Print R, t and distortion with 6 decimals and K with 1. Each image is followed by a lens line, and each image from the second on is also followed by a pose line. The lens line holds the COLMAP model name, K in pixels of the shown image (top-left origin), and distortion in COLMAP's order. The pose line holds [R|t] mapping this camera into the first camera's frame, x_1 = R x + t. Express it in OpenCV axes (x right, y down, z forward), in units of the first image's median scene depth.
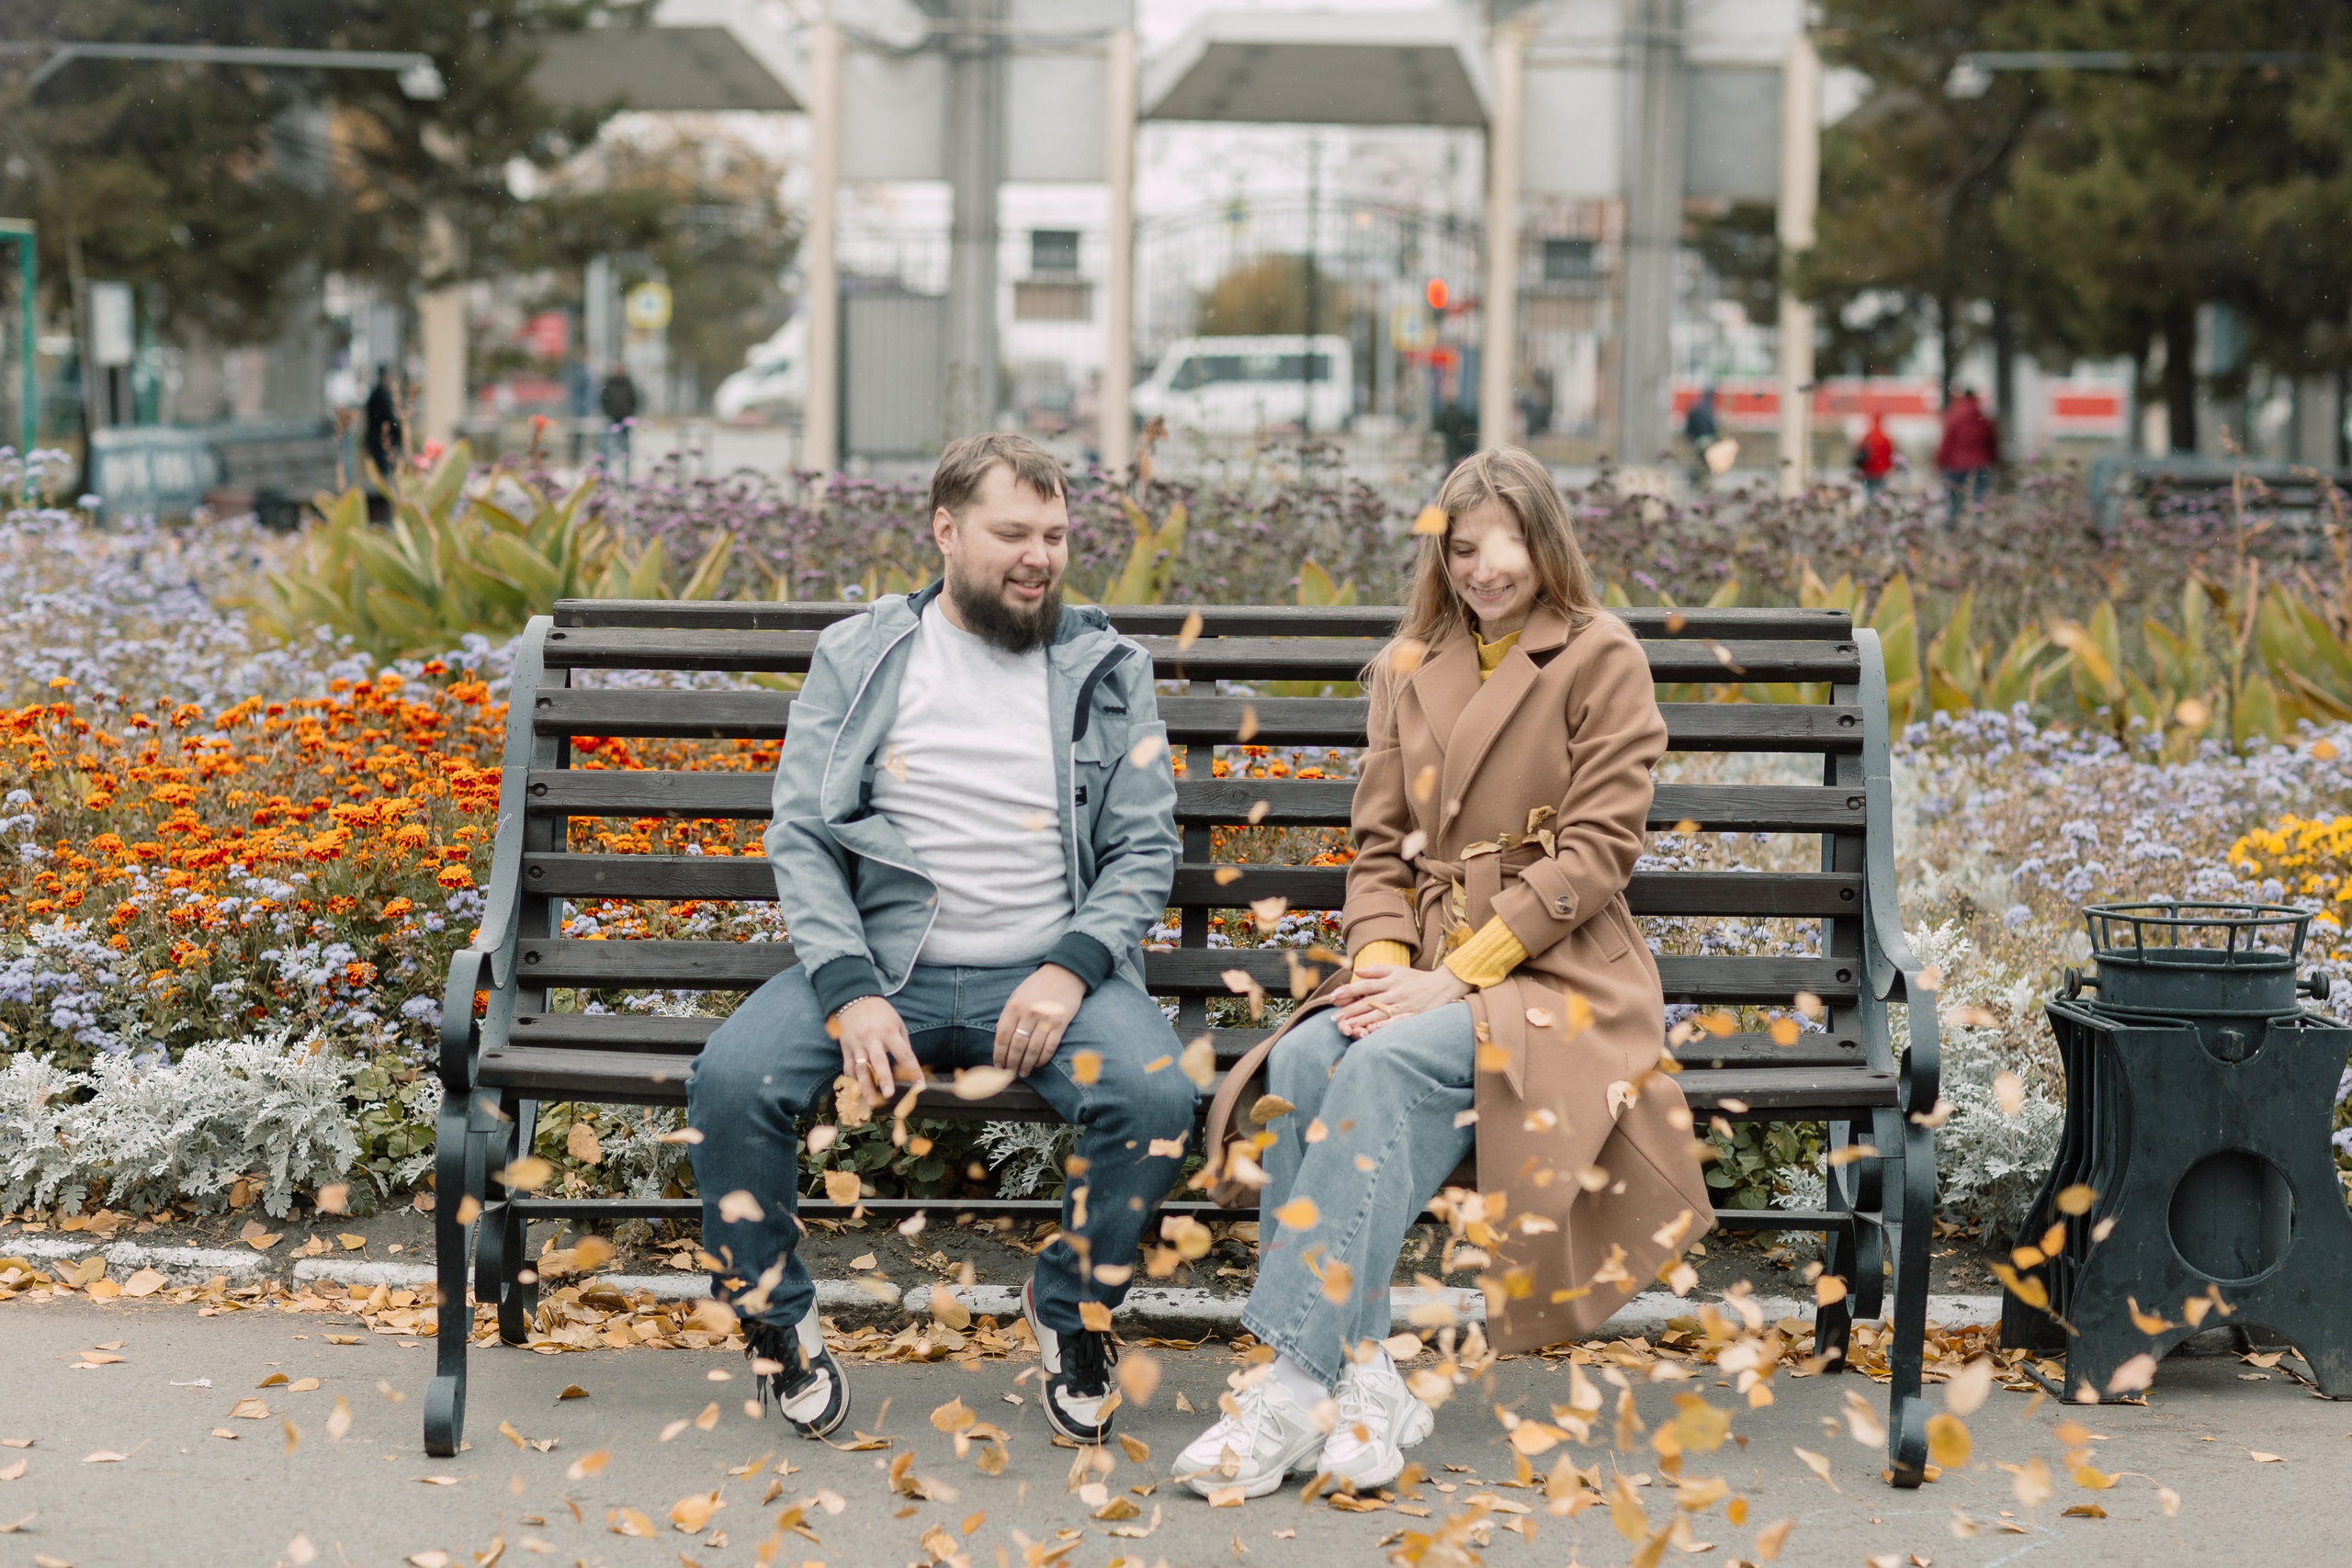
lens RADIAL K [[5831.5, 0, 1176.0], [0, 5831.5, 784.0], [0, 0, 1]] dist [0.004642, -0.311419]
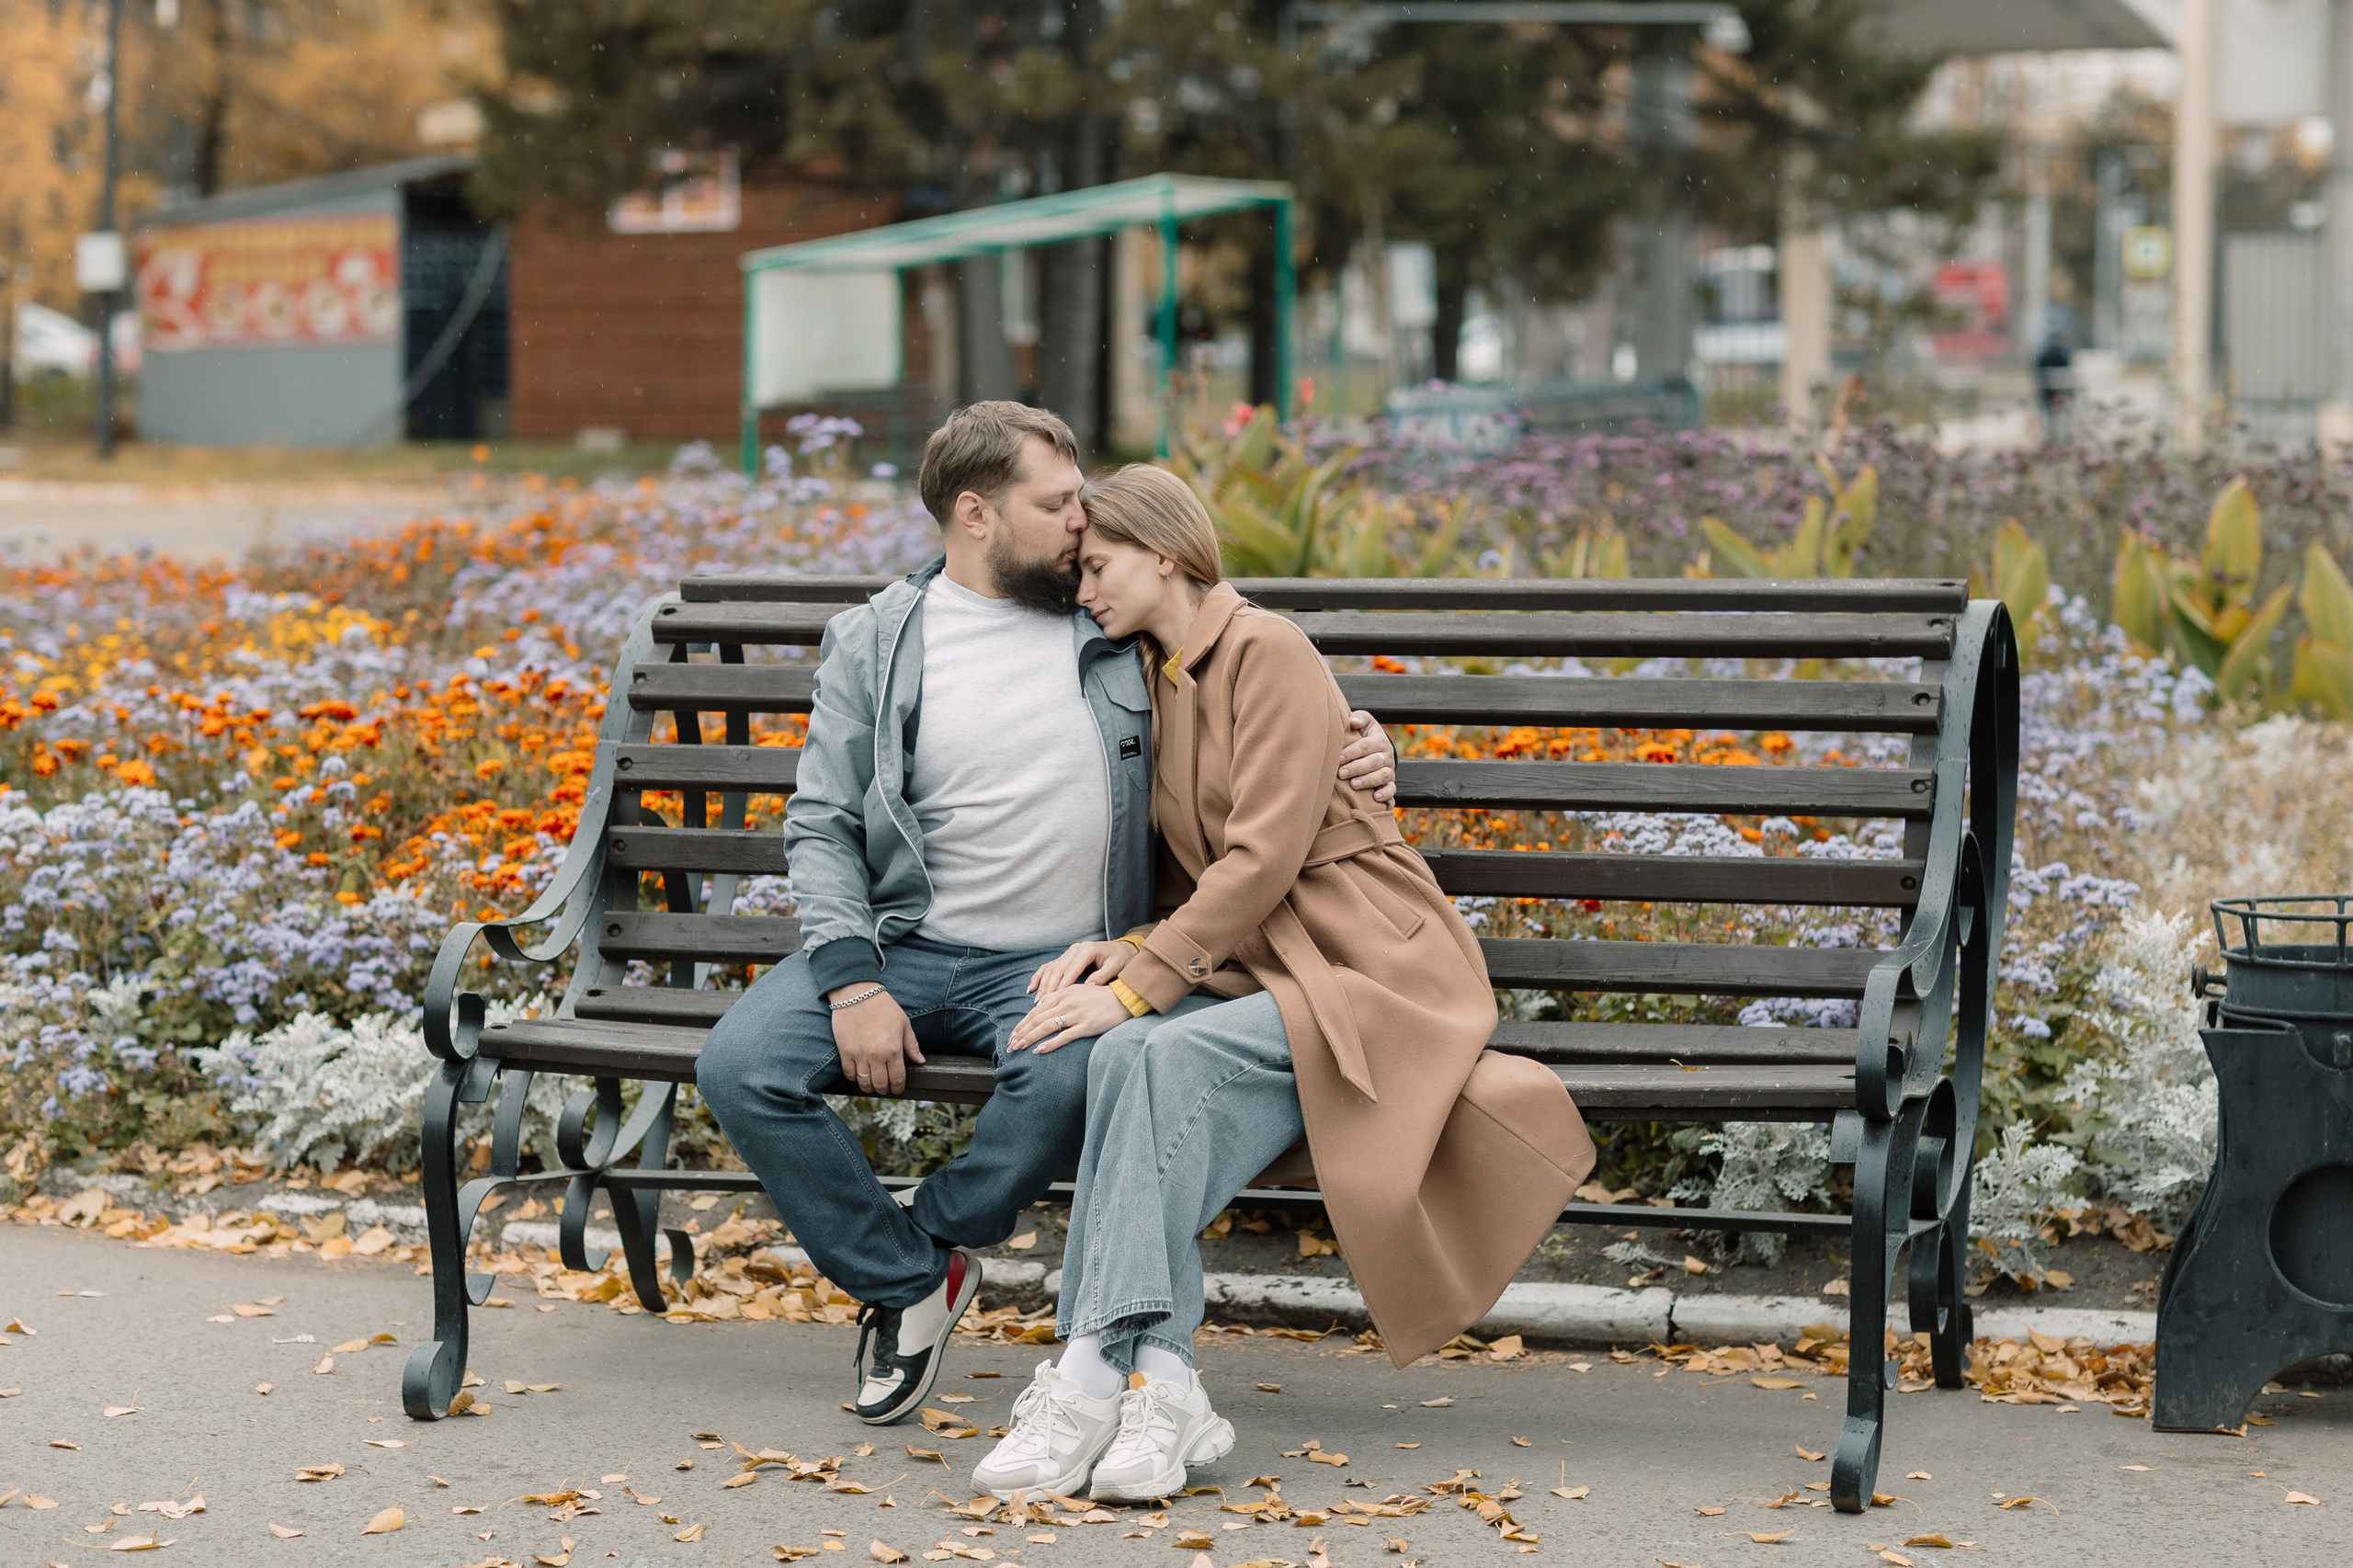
lens RADIAL K [[5902.5, 0, 1176.5], [0, 5902.5, 784.0], [0, 0, 1]] dist [-0.015023, 0.280143]
pose [[0.956670, 0.007073, -0.291089, 0.265563], [-0.004814, 0.999952, 0.008478, -0.004387], [0.291135, -0.006710, 0.956658, 0.049191]]
